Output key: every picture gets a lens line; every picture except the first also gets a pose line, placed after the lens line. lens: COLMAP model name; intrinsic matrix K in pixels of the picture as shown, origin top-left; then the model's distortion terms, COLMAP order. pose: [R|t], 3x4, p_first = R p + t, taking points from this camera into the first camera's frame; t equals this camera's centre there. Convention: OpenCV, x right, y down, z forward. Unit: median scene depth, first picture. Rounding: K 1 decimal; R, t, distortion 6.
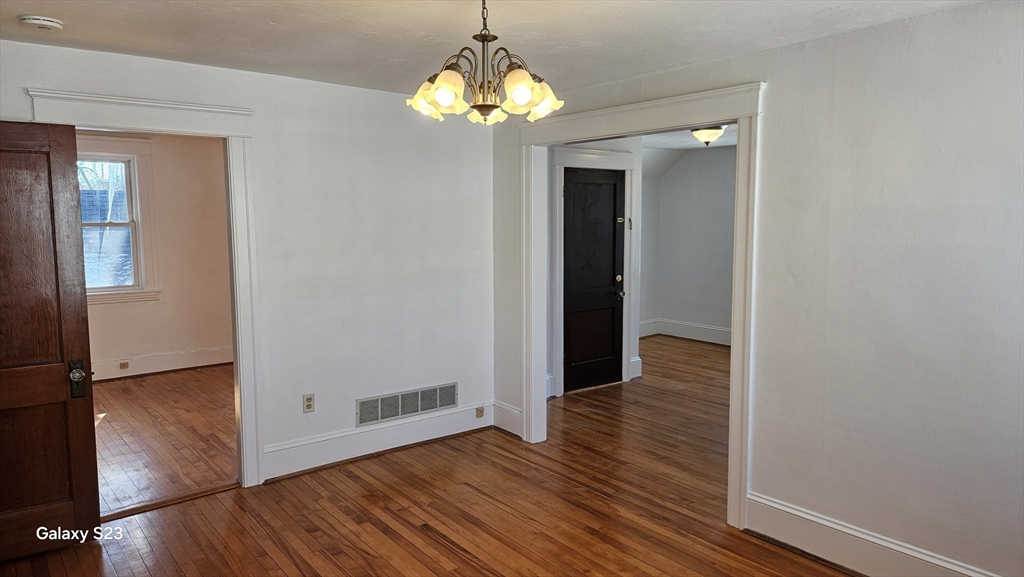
lens RADIAL K [[681.4, 0, 514.8], [0, 681.4, 292.4], [0, 0, 1]] dist [0.039487, -0.011662]
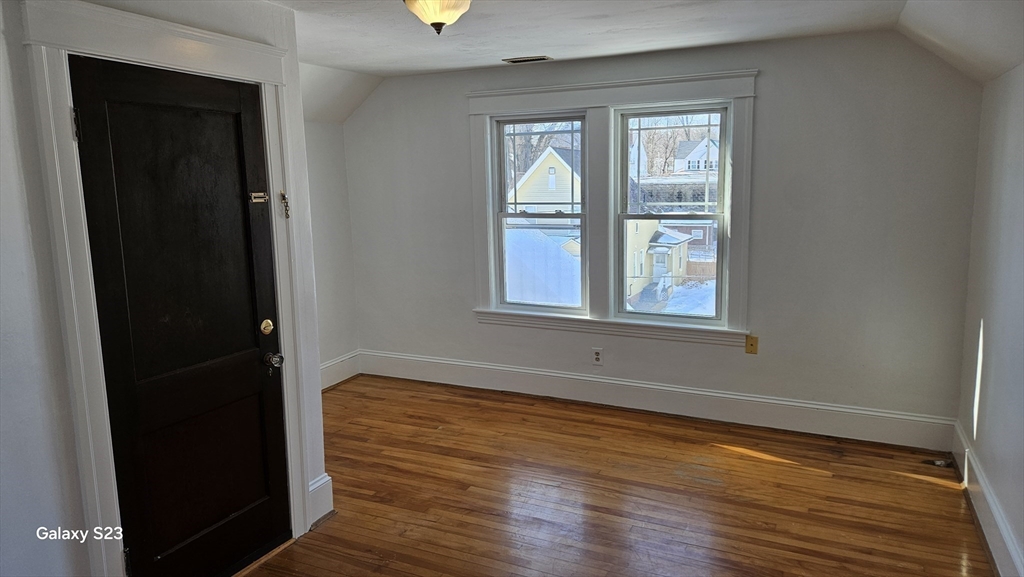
lens RADIAL K [[681.4, 0, 516.6], [0, 681.4, 292.5], [0, 0, 1]] dist [0.039487, -0.011662]
pose [[0.896234, -0.082749, 0.435796, 0.104509], [0.059230, 0.995973, 0.067308, -0.064033], [-0.439610, -0.034511, 0.897525, 0.517143]]
